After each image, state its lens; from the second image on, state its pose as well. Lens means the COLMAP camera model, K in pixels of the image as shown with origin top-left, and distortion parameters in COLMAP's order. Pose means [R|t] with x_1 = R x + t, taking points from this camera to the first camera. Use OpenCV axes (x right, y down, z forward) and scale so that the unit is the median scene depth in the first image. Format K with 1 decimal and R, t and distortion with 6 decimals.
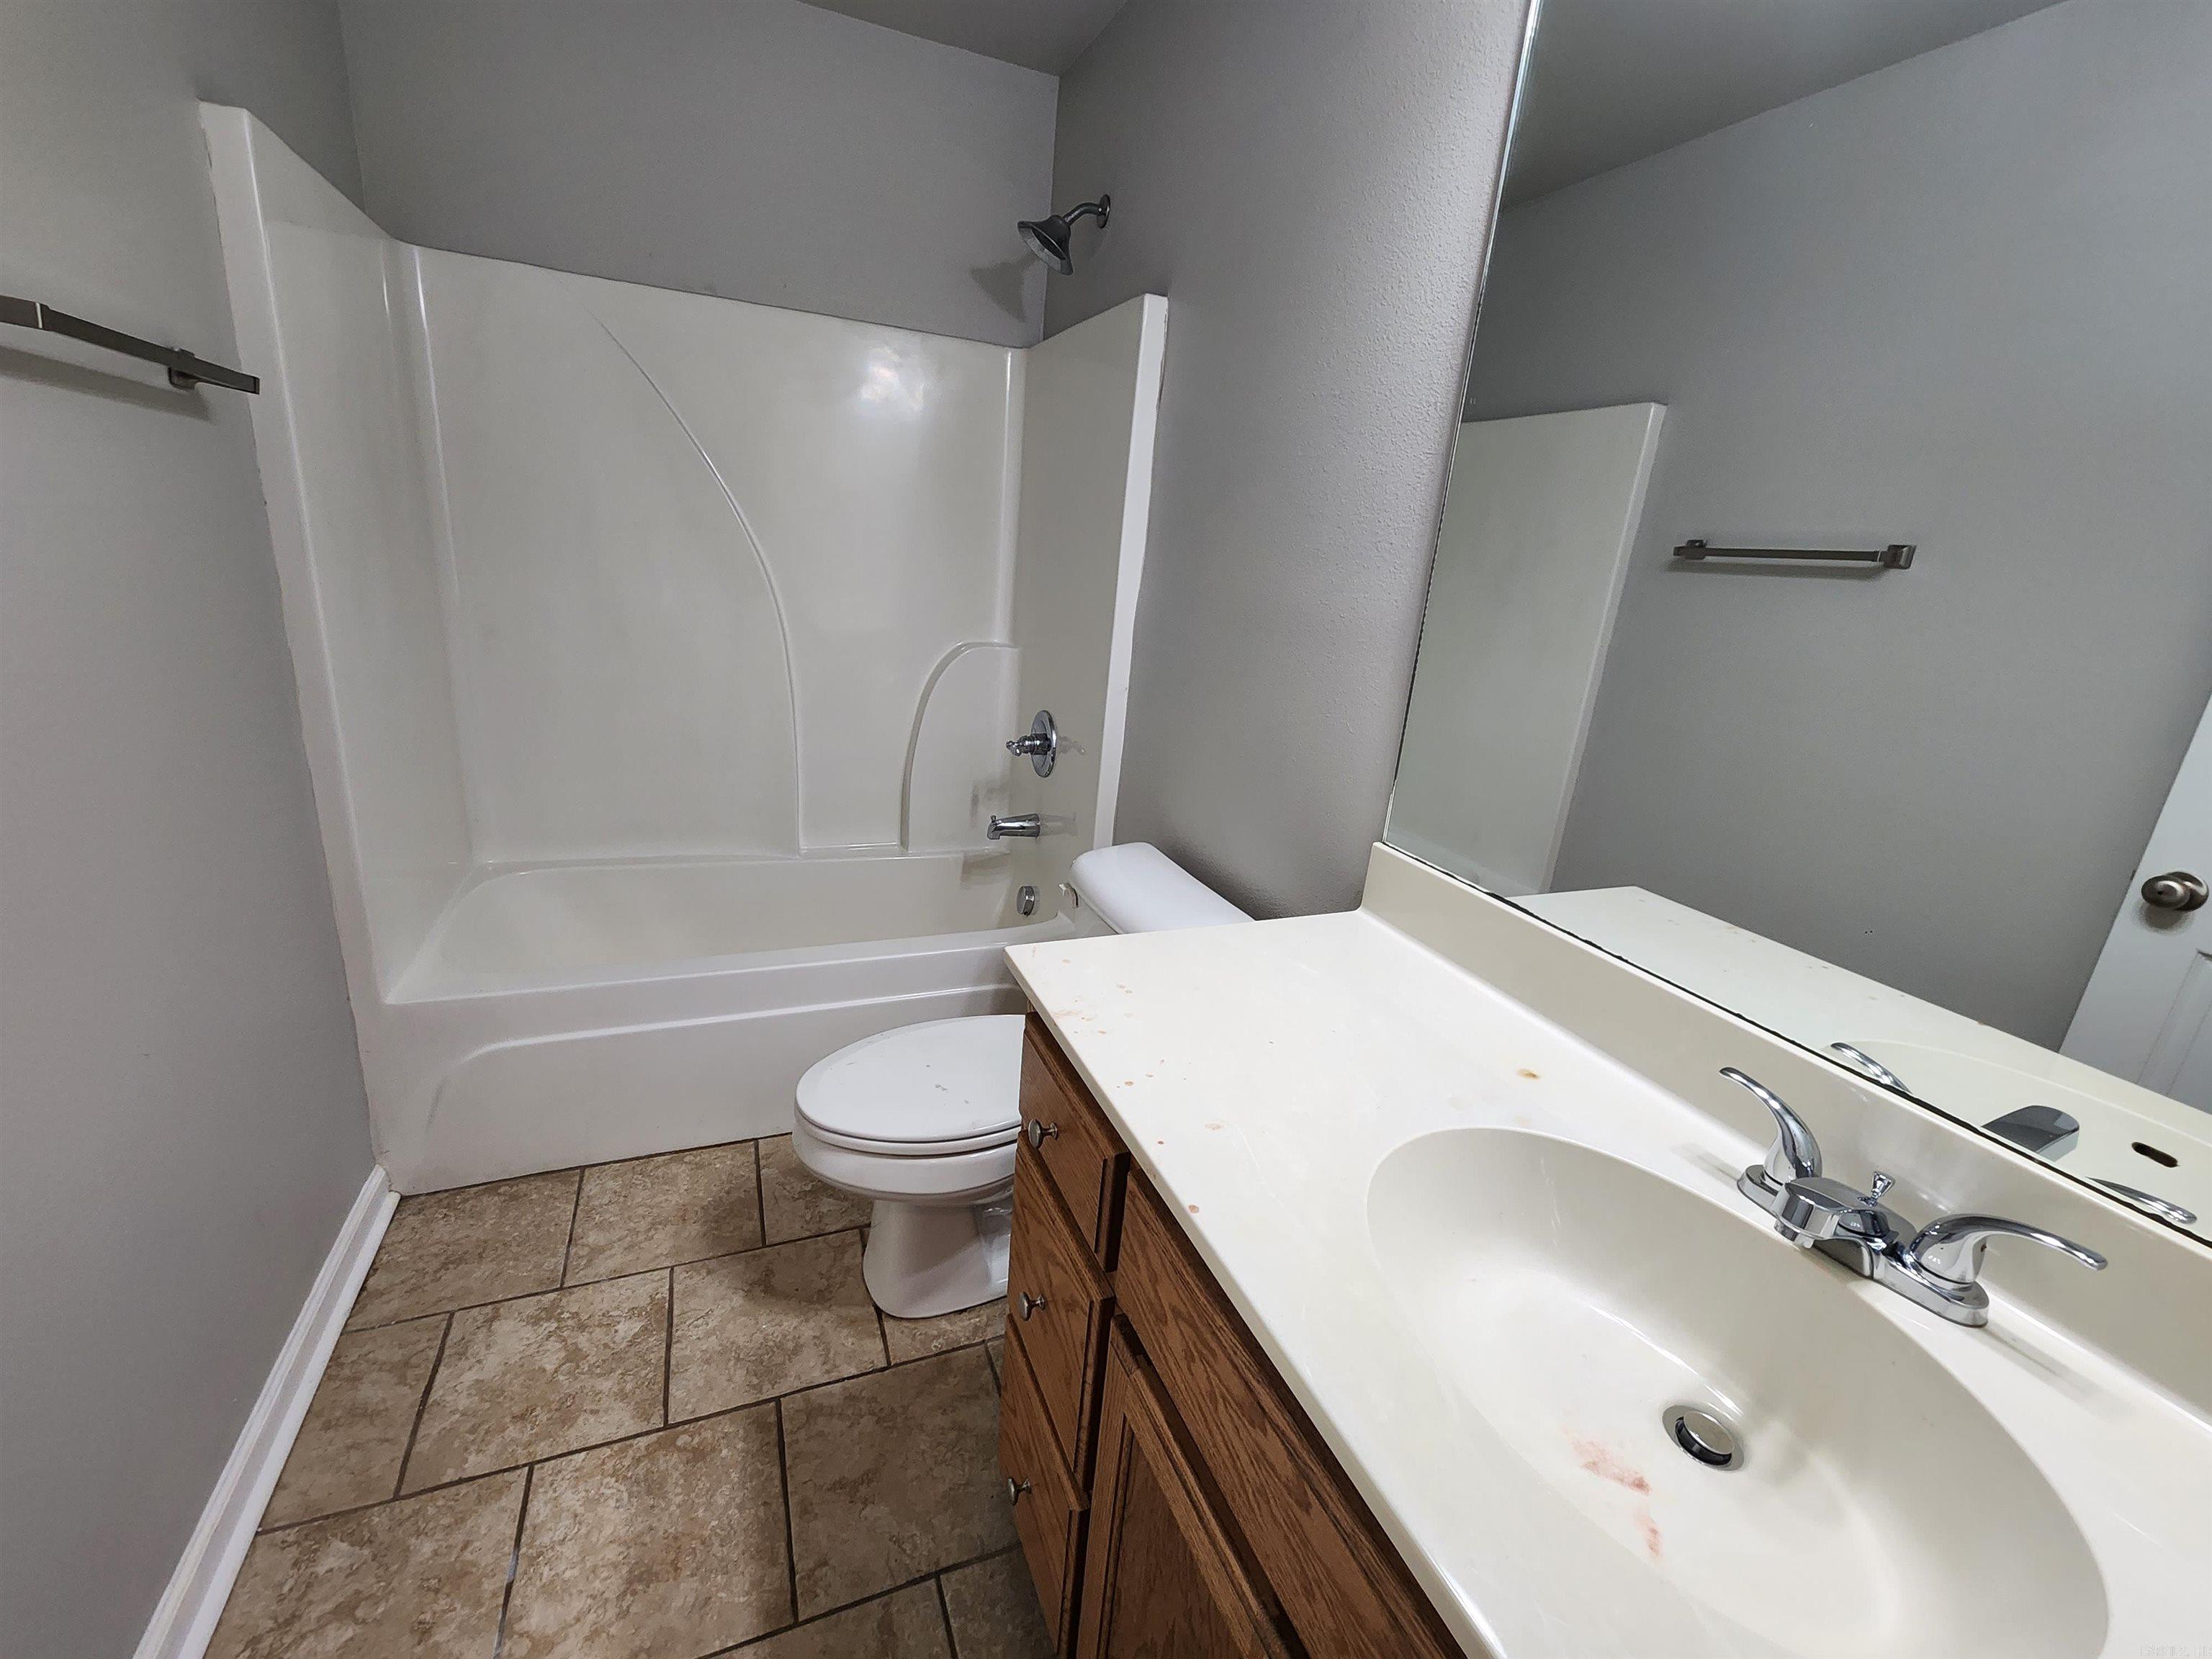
lens RADIAL K [[890.7, 0, 1106.0], [0, 890.7, 829.5], [0, 0, 1]] dist [0.002354, 0.000053]
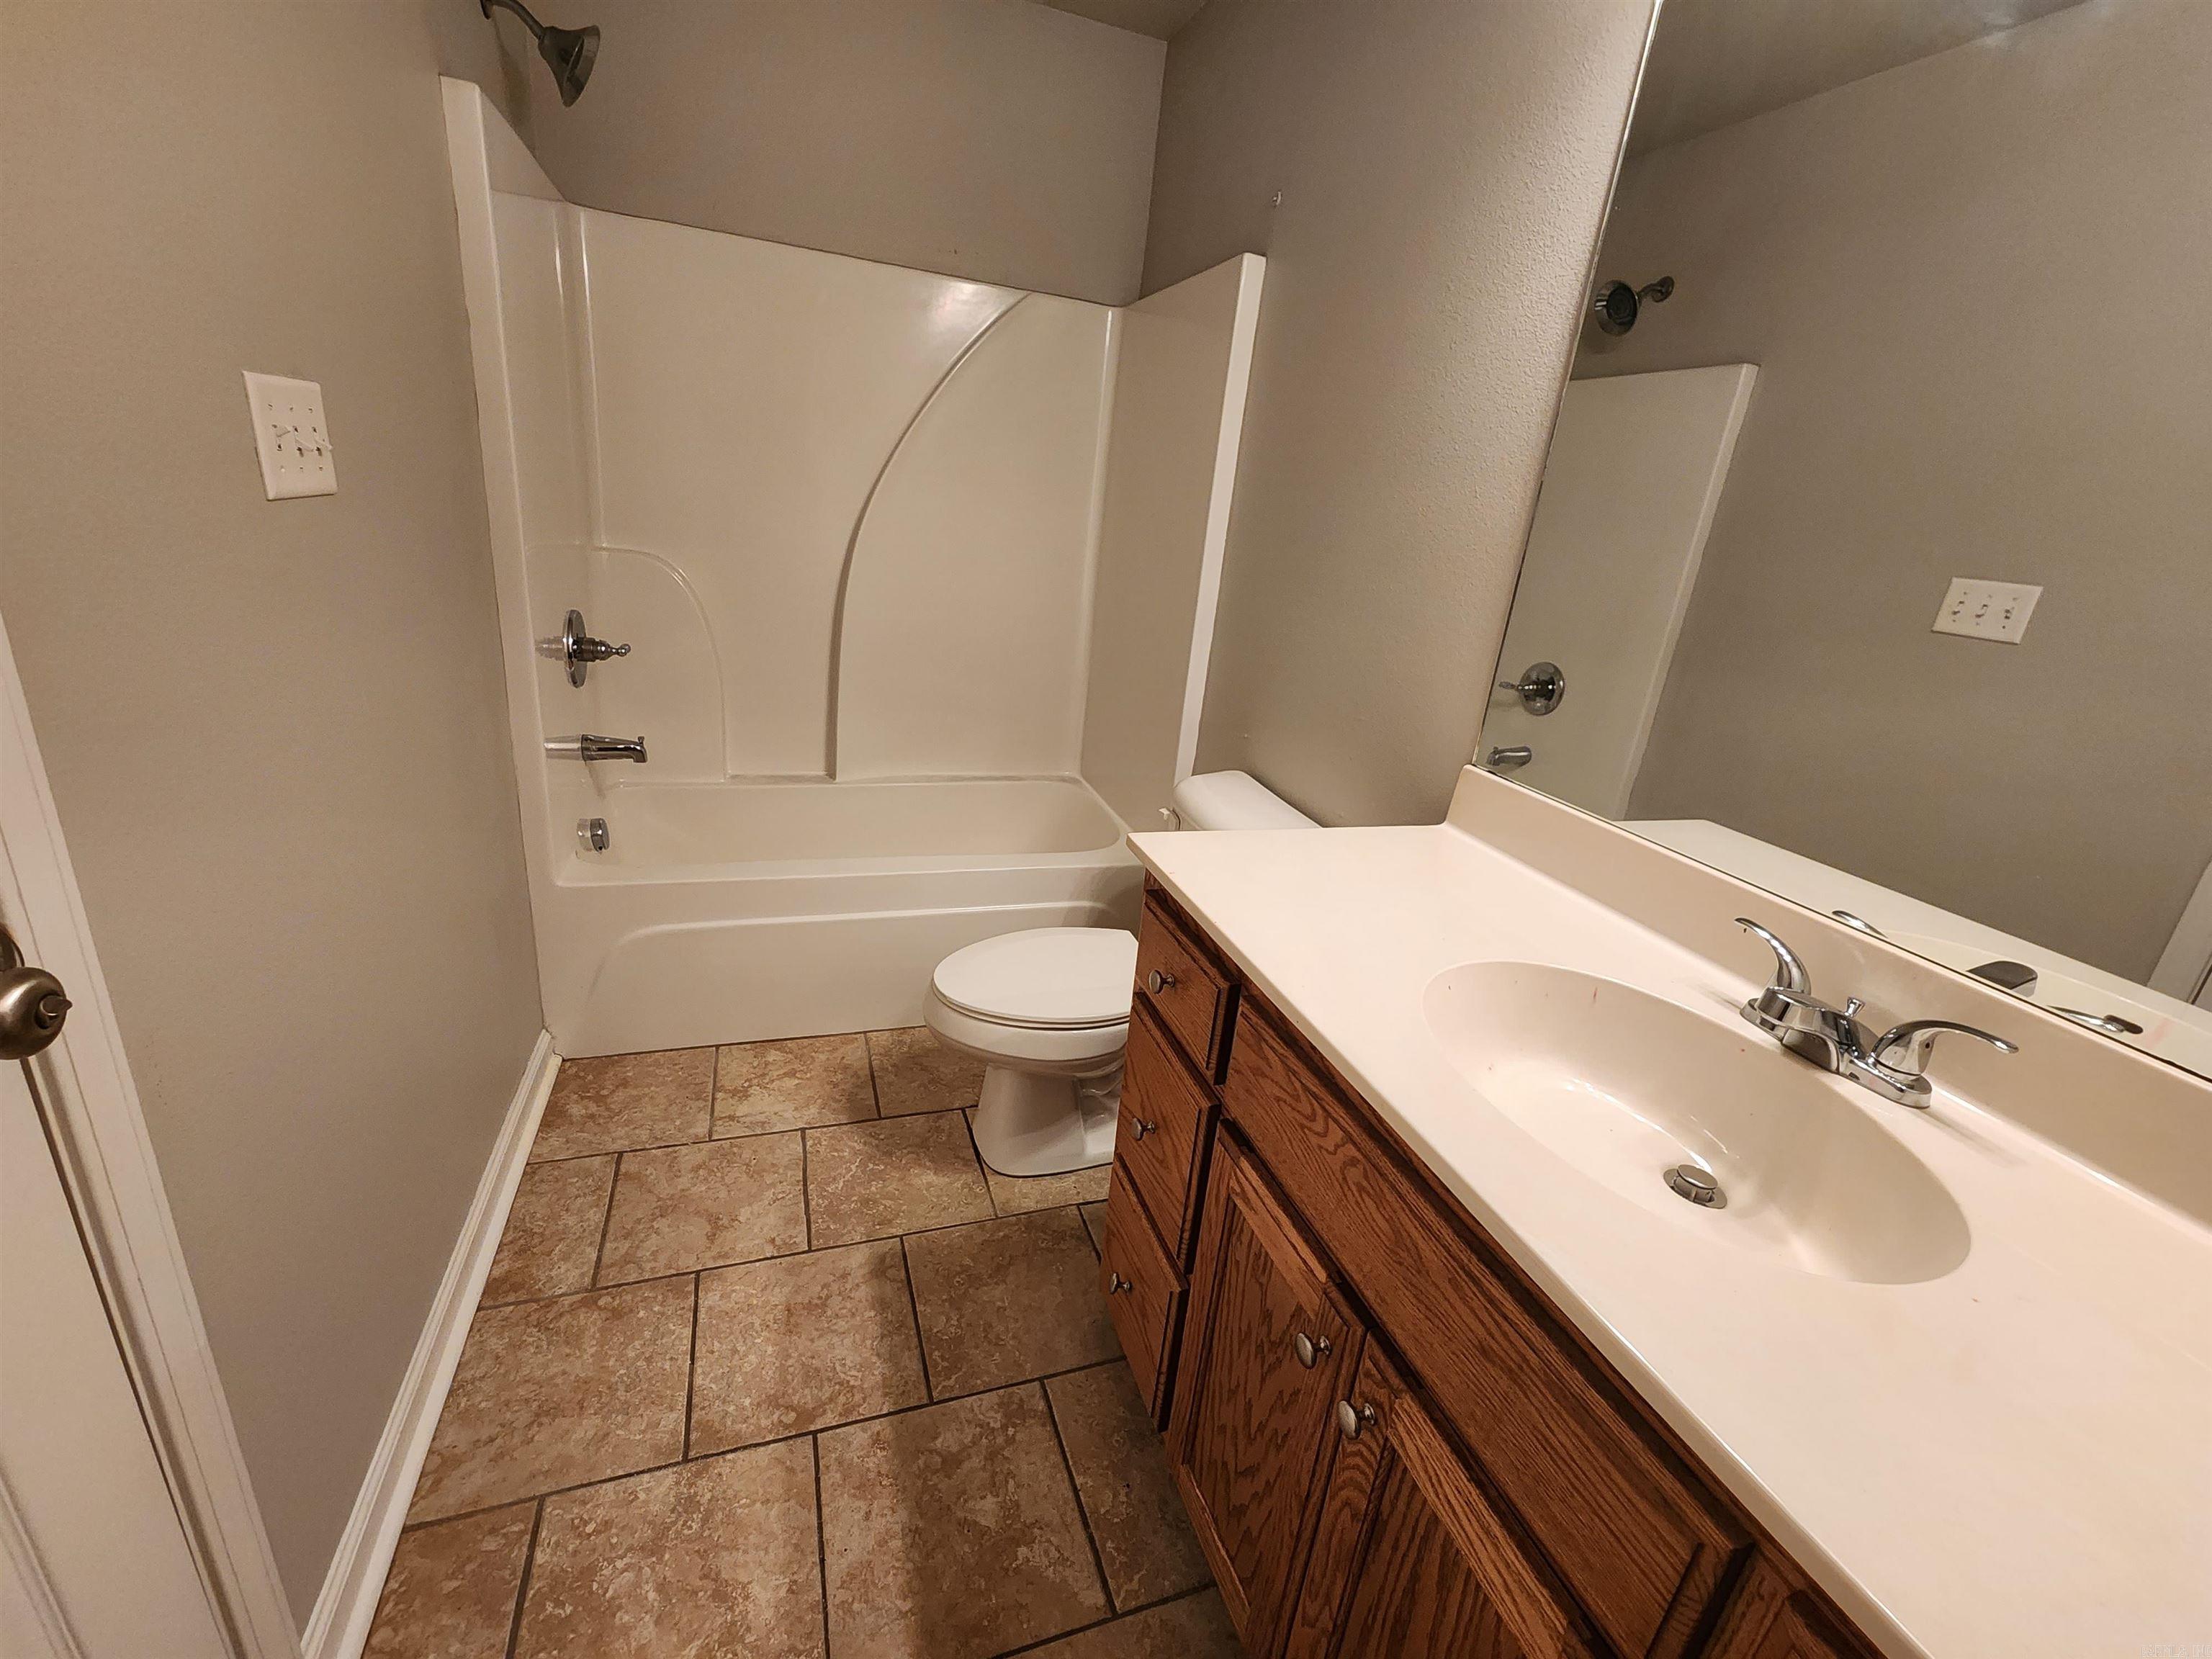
lens RADIAL K [[895.3, 0, 1091.6], [0, 895.3, 805.0], [0, 0, 1]] dist [-0.015444, 0.000245]
pose [[0.994753, 0.037458, -0.095203, -0.049180], [-0.035656, 0.999152, 0.020569, 0.067745], [0.095893, -0.017067, 0.995245, -0.177565]]
